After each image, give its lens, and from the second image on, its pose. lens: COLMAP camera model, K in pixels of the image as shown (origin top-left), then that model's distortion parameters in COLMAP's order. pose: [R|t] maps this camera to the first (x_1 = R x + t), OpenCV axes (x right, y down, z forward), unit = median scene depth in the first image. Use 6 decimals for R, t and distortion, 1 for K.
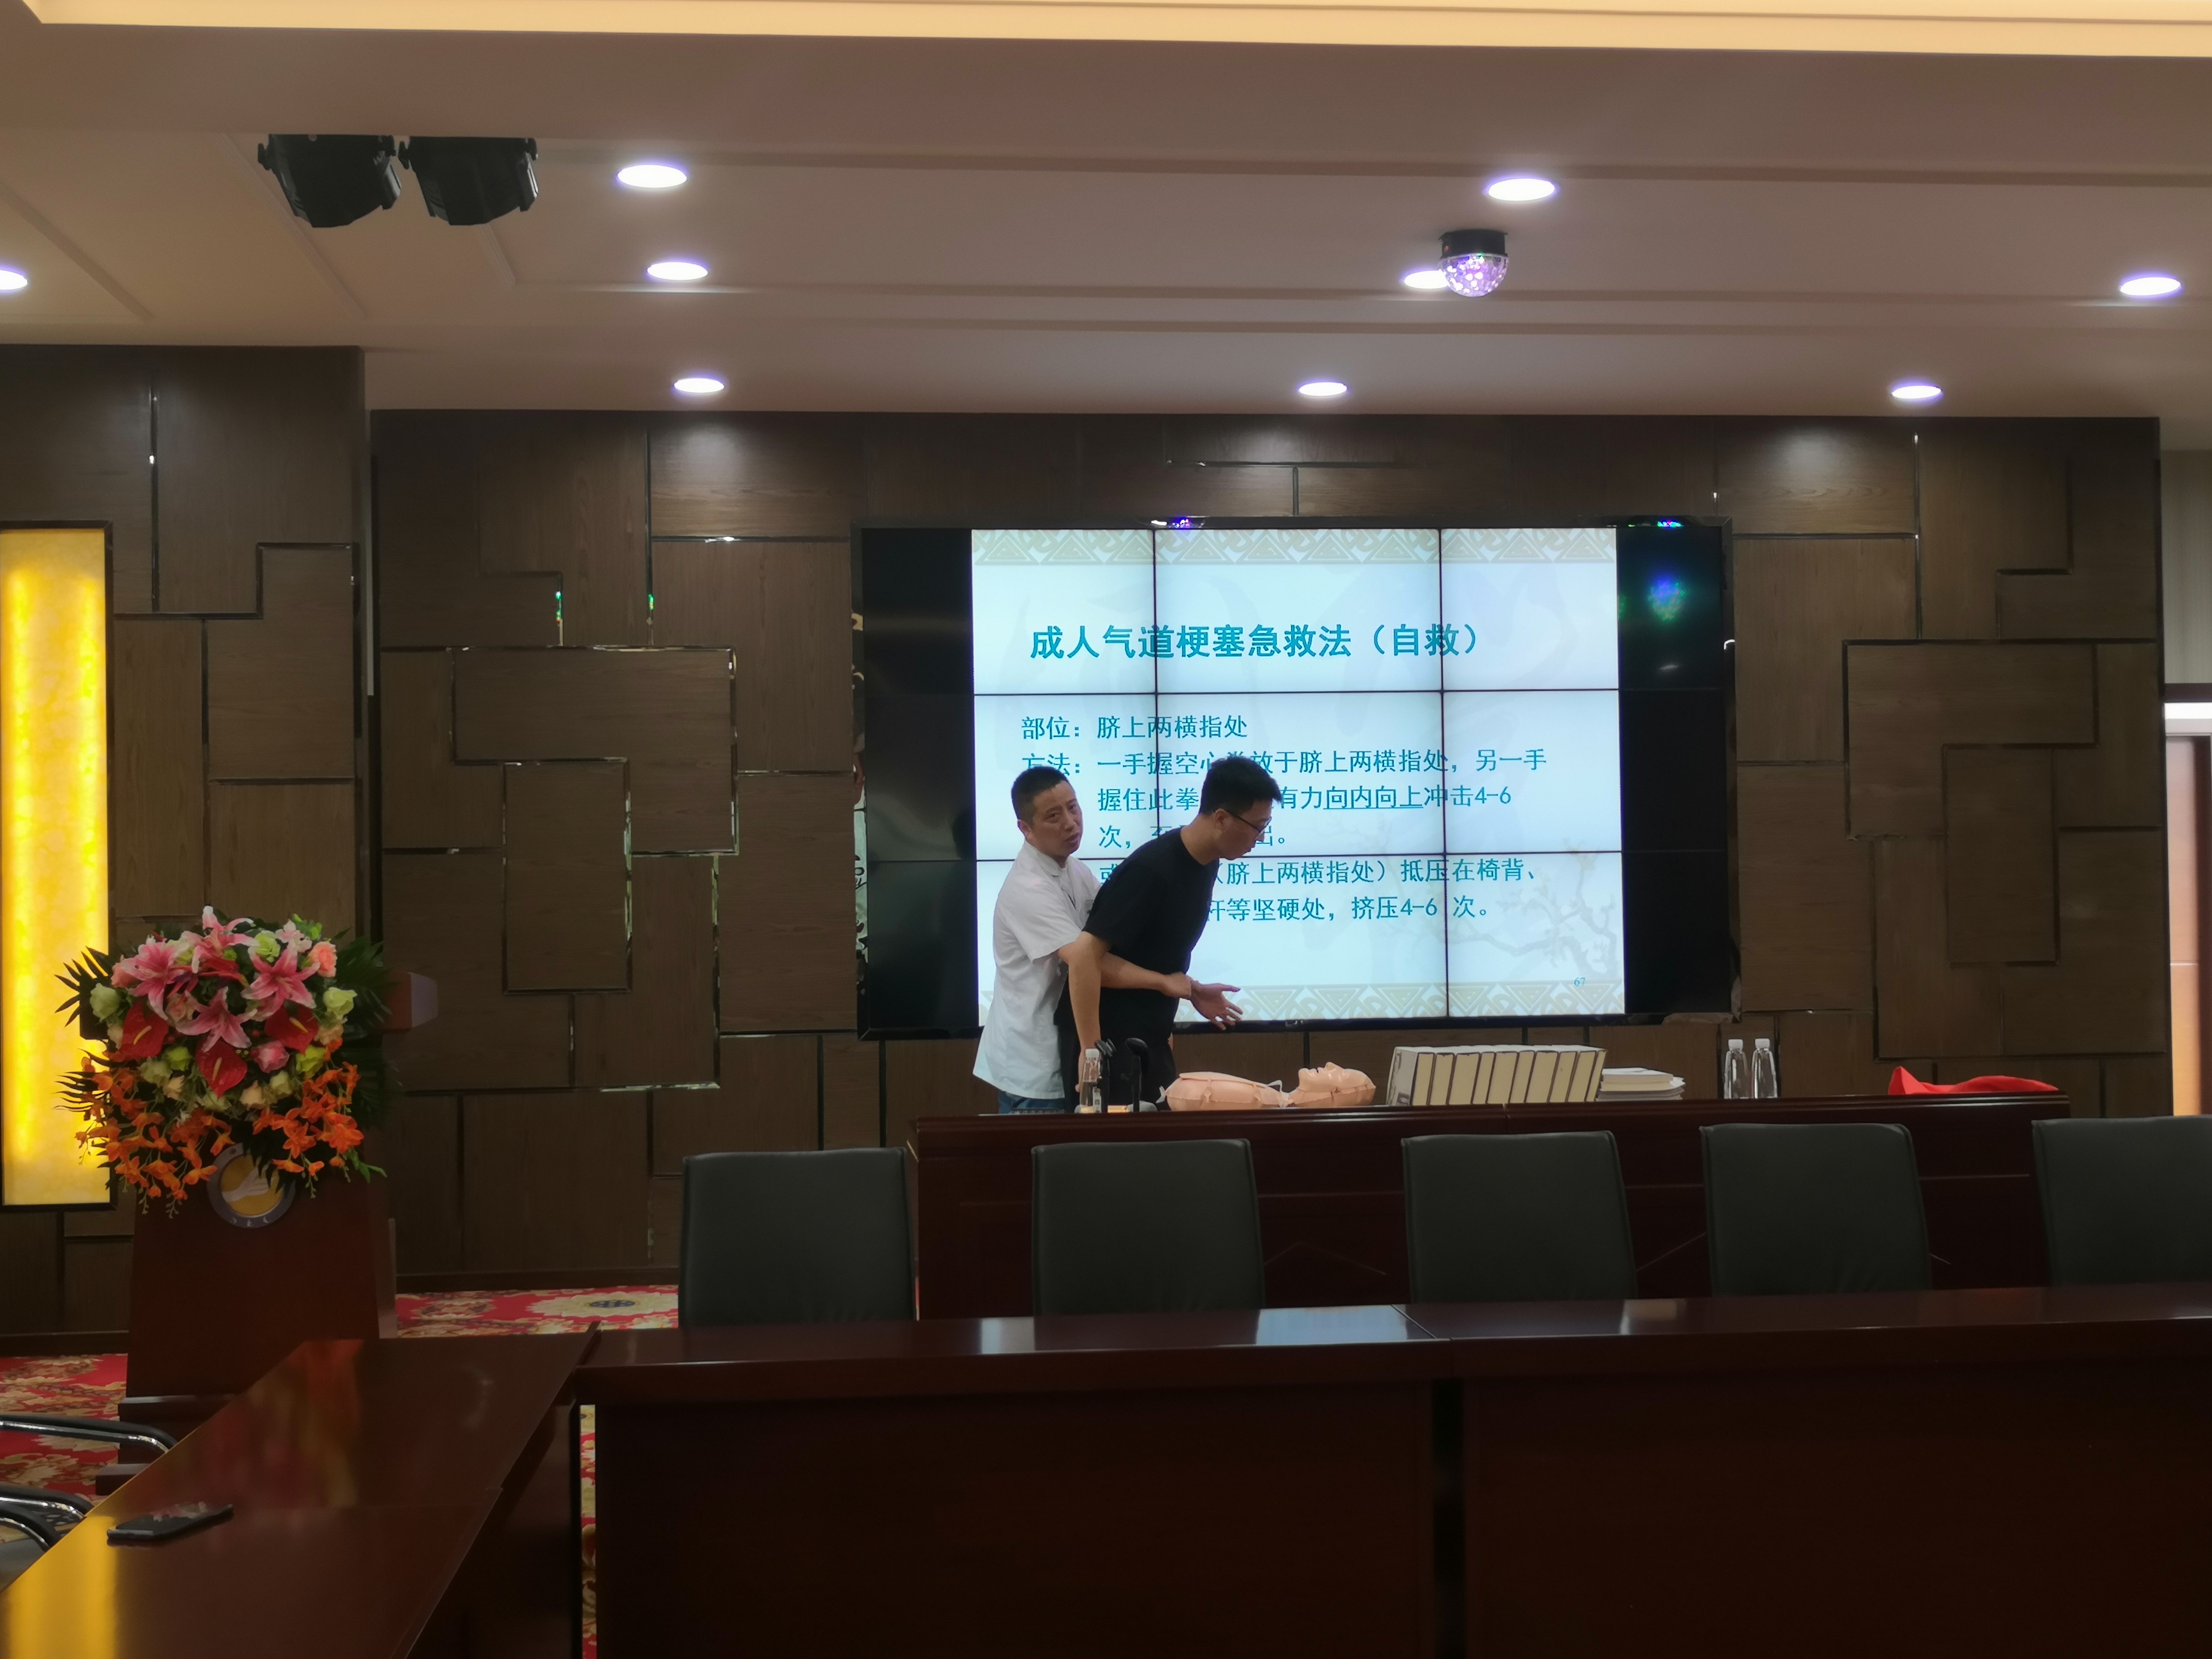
lens RADIAL K [[2767.9, 0, 1106.1], [0, 2767.9, 831.0], [0, 0, 1]] dist [-0.001661, 0.000000]
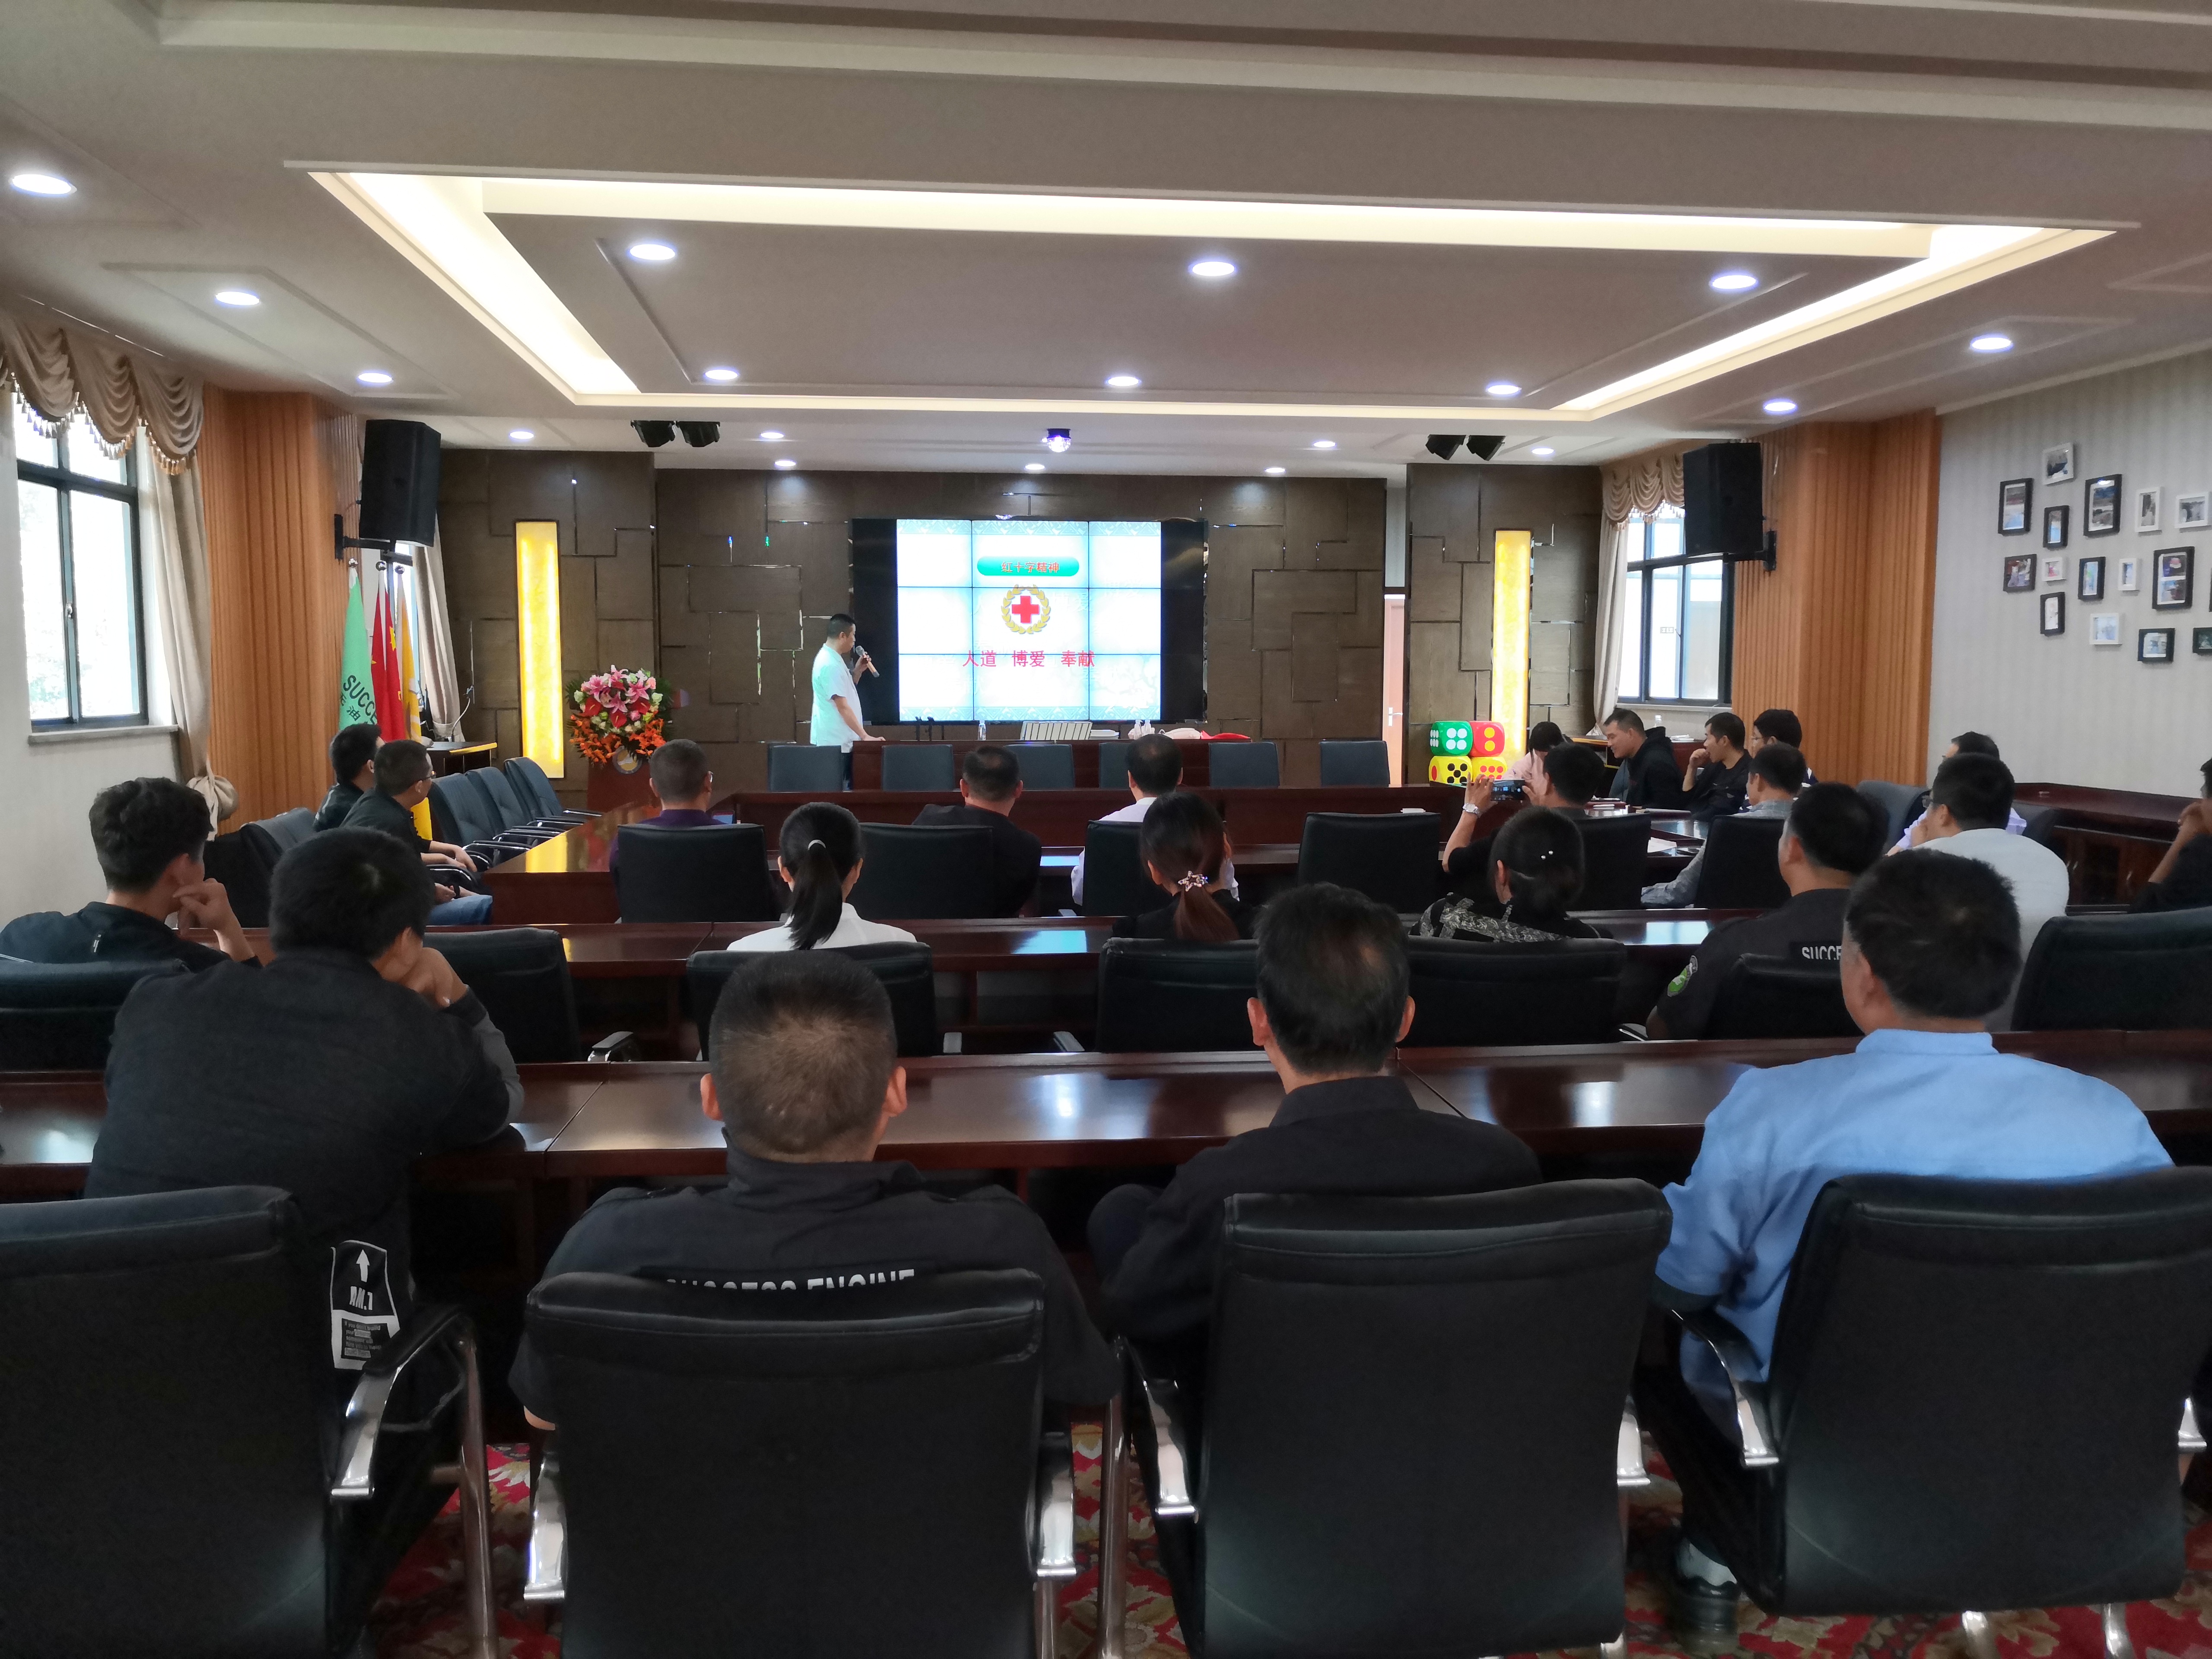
lens RADIAL K [[1740.2, 0, 1106.2], [0, 1740.2, 828.3], [0, 0, 1]] dist [0.004998, 0.000141]
pose [[0.999833, 0.012408, 0.013393, 0.151525], [-0.013778, 0.994102, 0.107573, -0.005813], [-0.011979, -0.107740, 0.994107, -0.730070]]
